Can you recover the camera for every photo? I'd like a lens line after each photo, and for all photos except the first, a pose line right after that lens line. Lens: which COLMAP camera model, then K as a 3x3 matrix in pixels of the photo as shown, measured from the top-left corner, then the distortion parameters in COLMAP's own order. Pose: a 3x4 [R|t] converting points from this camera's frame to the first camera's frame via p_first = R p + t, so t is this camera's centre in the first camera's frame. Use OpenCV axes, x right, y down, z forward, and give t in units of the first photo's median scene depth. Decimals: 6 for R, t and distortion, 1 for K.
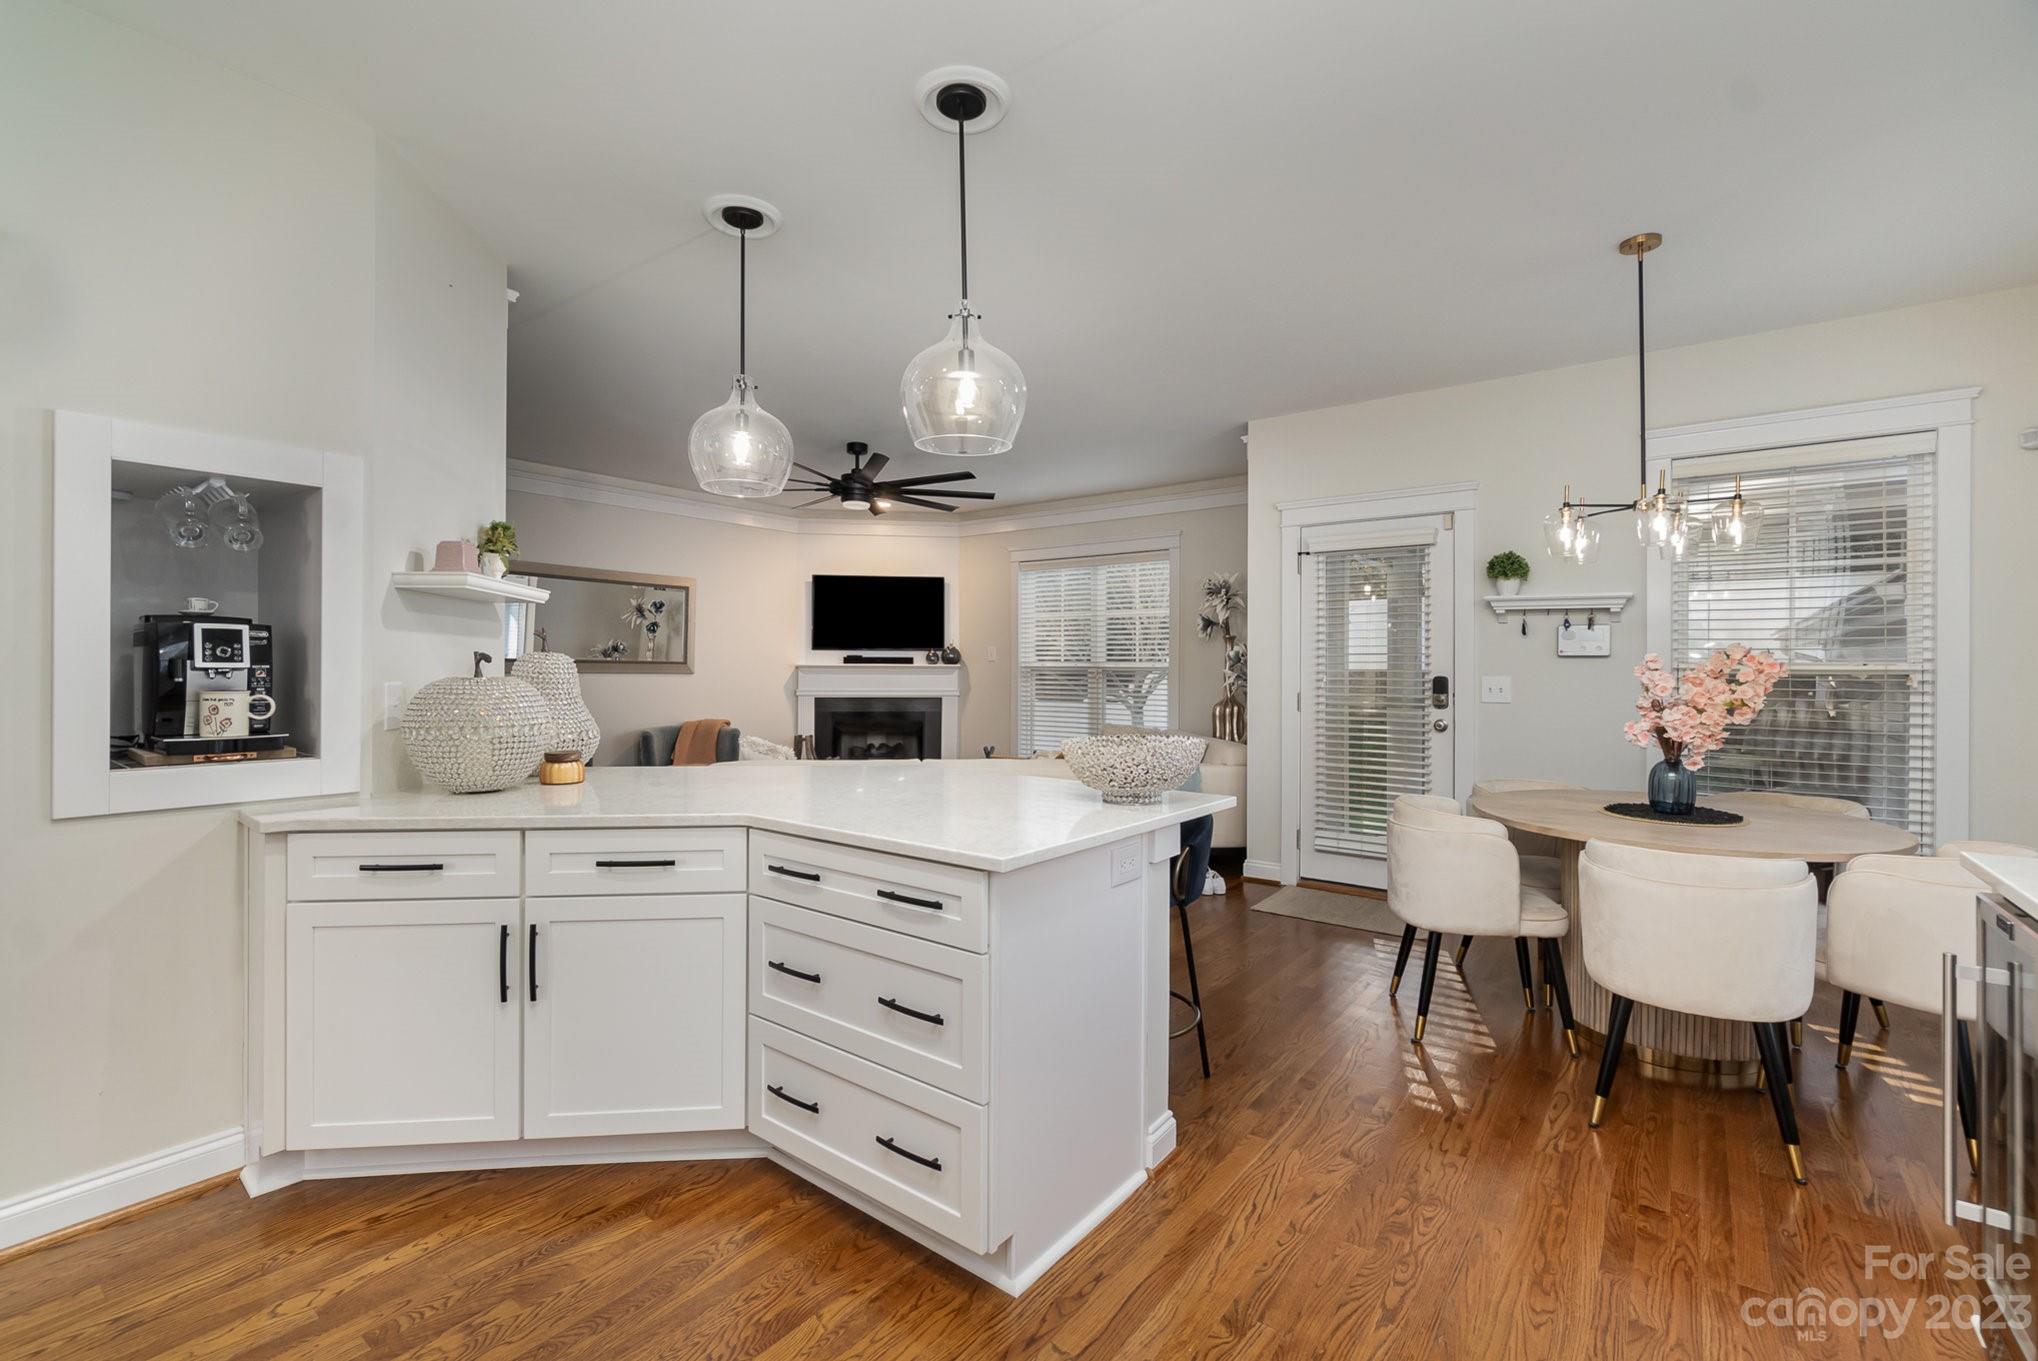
lens RADIAL K [[886.8, 0, 1006.5], [0, 886.8, 668.0], [0, 0, 1]] dist [-0.000281, 0.000248]
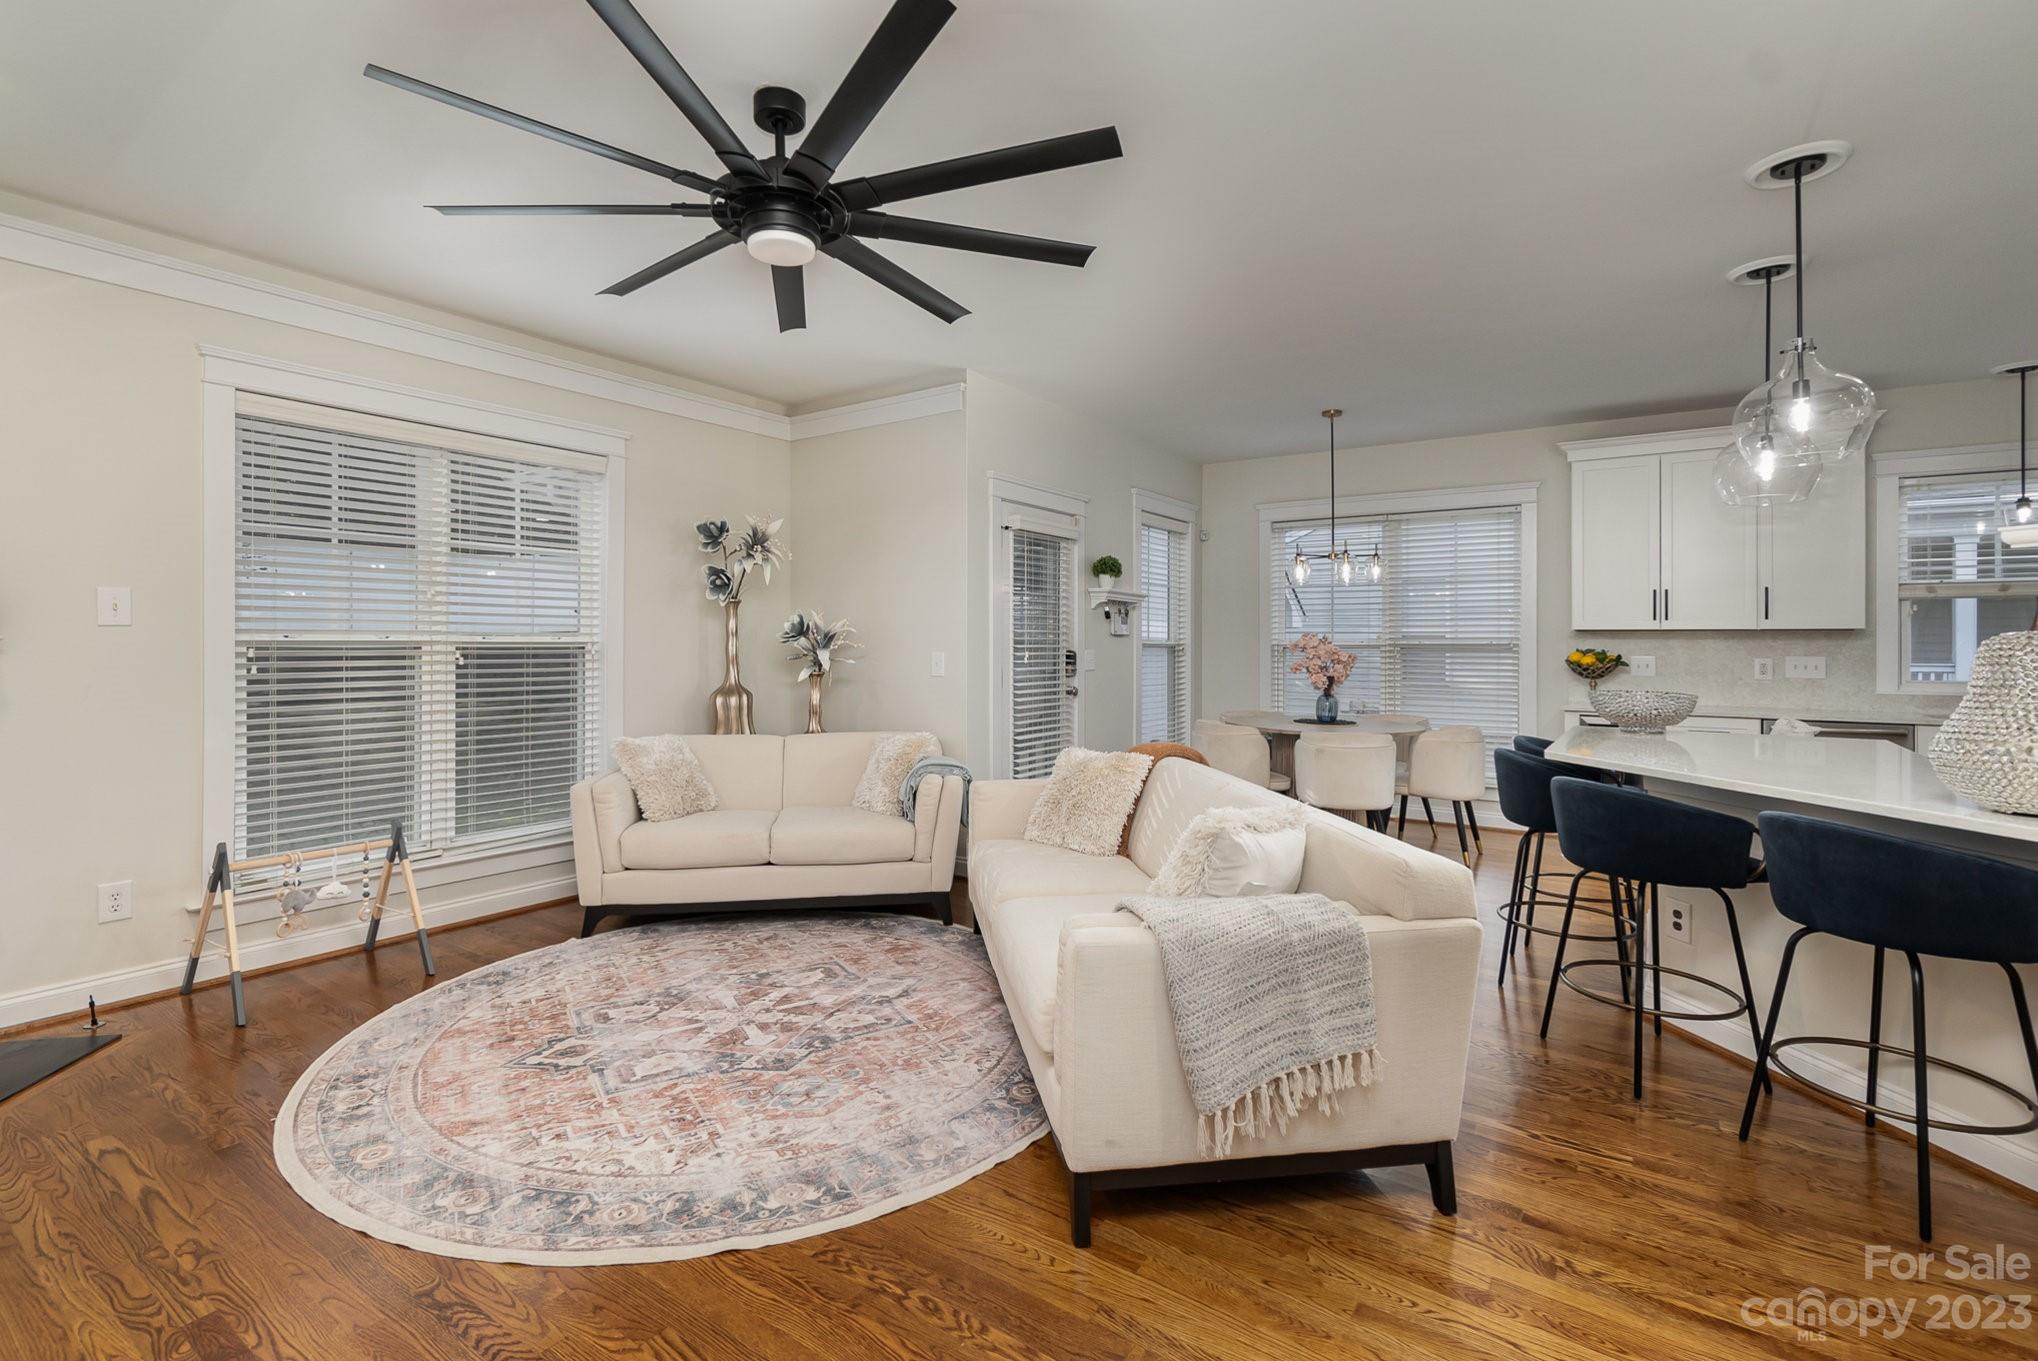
lens RADIAL K [[886.8, 0, 1063.7], [0, 886.8, 638.4], [0, 0, 1]] dist [-0.000281, 0.000248]
pose [[-0.064185, 0.003764, 0.997931, -0.677006], [-0.004129, 0.999983, -0.004037, -0.002588], [-0.997929, -0.004379, -0.064169, 1.063591]]
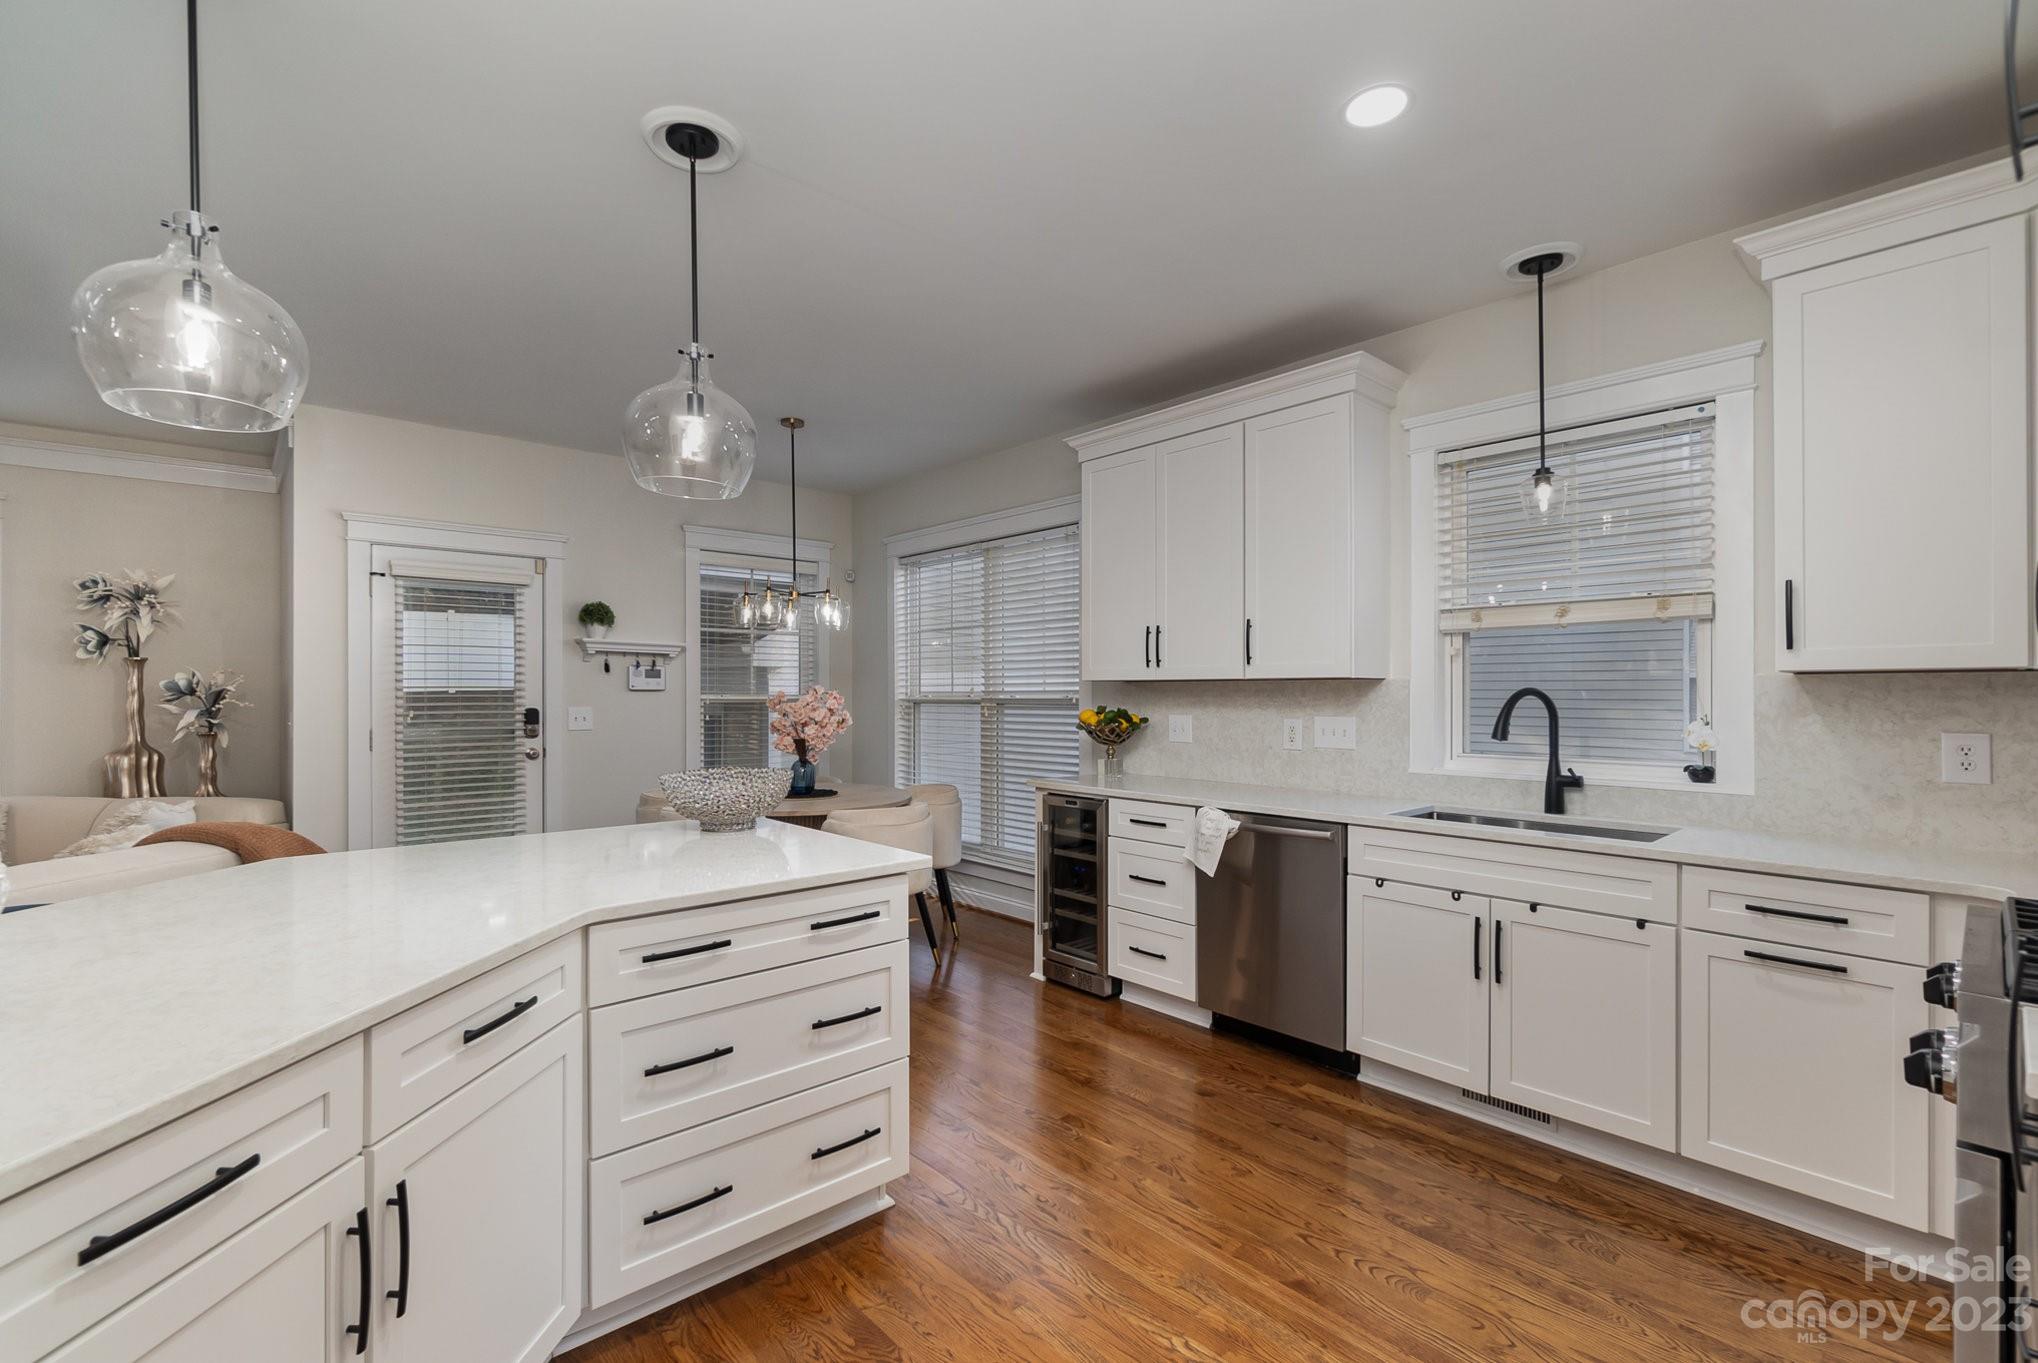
lens RADIAL K [[886.8, 0, 1007.7], [0, 886.8, 689.9], [0, 0, 1]] dist [-0.000281, 0.000248]
pose [[0.191899, -0.002539, 0.981411, -0.450828], [0.002040, 0.999996, 0.002188, -0.013879], [-0.981413, 0.001582, 0.191903, 0.220375]]
